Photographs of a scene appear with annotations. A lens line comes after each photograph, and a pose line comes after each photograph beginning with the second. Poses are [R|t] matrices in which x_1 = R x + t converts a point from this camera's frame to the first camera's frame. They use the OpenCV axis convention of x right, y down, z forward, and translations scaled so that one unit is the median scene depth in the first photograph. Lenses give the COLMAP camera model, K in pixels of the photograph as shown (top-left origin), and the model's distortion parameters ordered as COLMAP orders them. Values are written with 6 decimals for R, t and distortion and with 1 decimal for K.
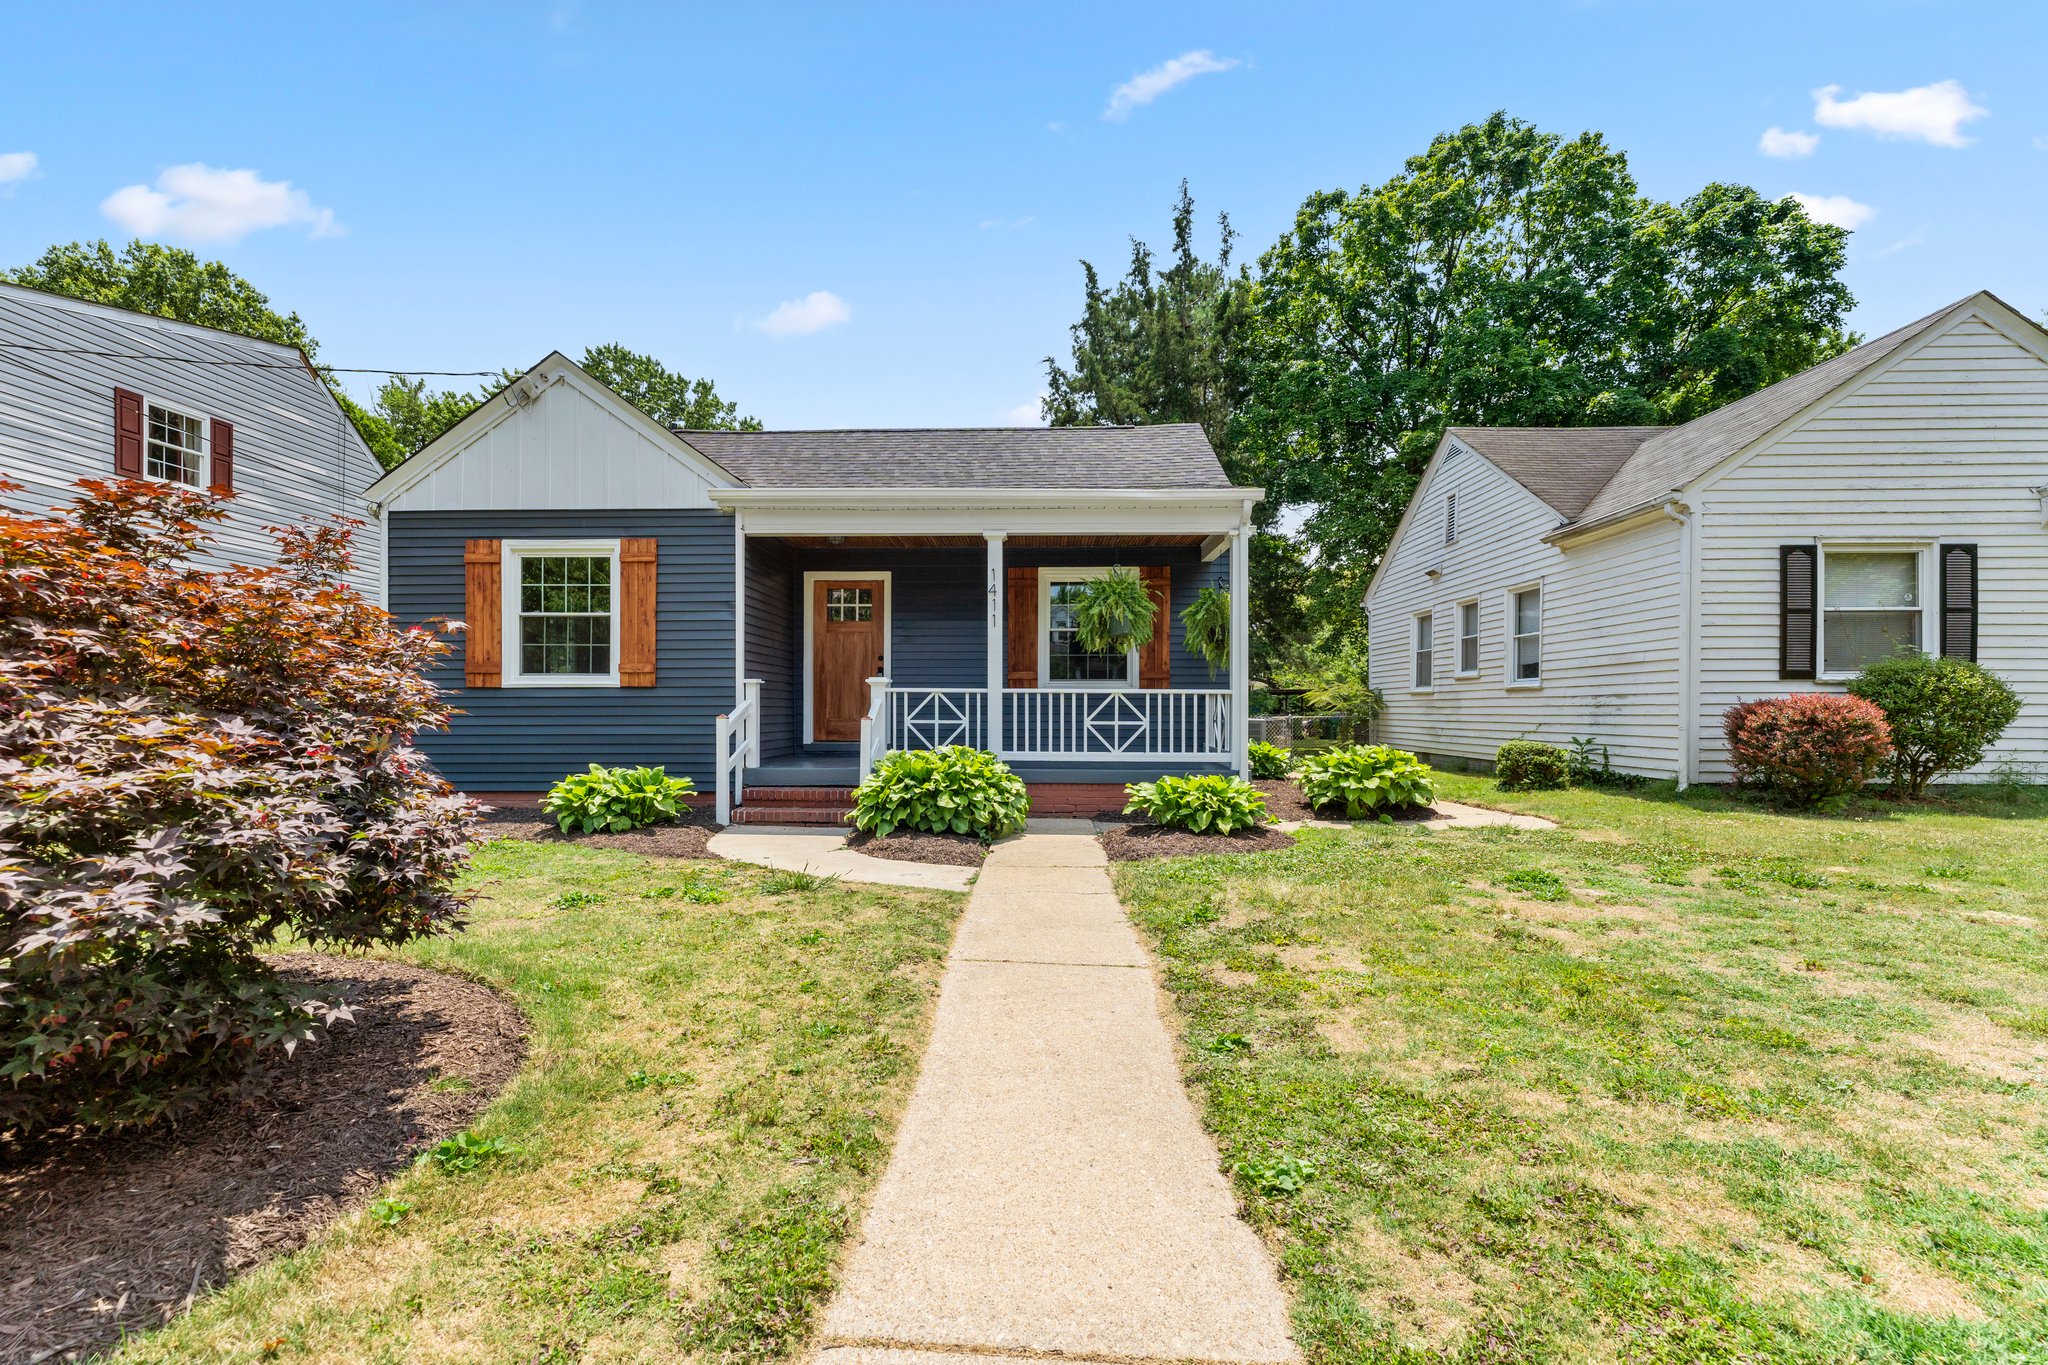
lens RADIAL K [[845.2, 0, 1026.5], [0, 845.2, 729.9], [0, 0, 1]] dist [0.000992, 0.000356]
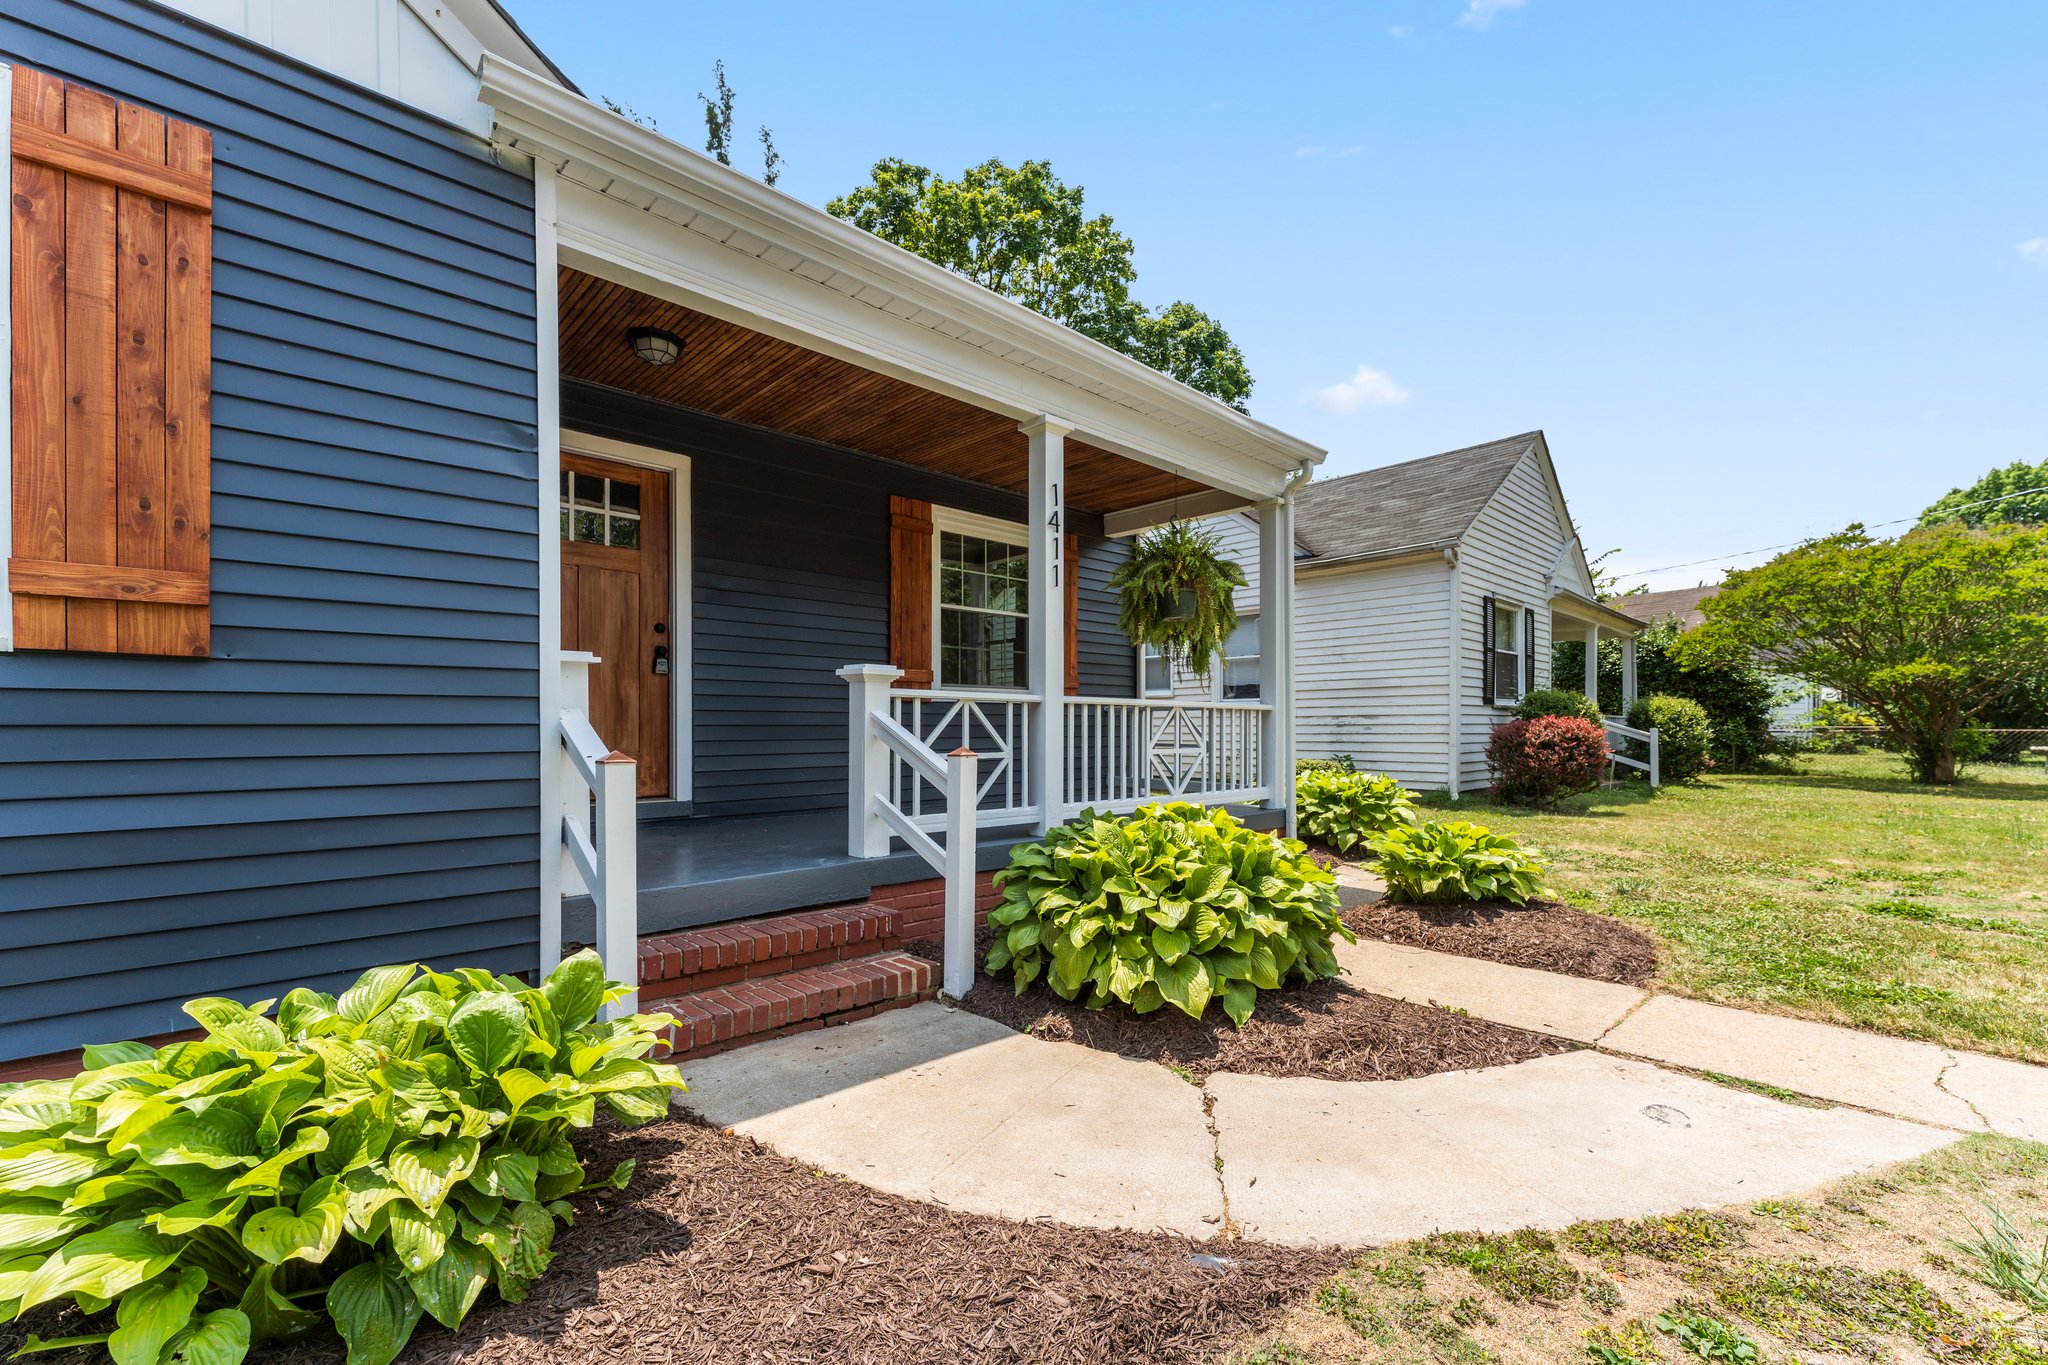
lens RADIAL K [[845.2, 0, 1026.5], [0, 845.2, 729.9], [0, 0, 1]] dist [0.000992, 0.000356]
pose [[0.699405, -0.004079, 0.714714, -0.449552], [0.020993, 0.999670, -0.014838, -0.017442], [-0.714418, 0.025382, 0.699259, 0.610781]]
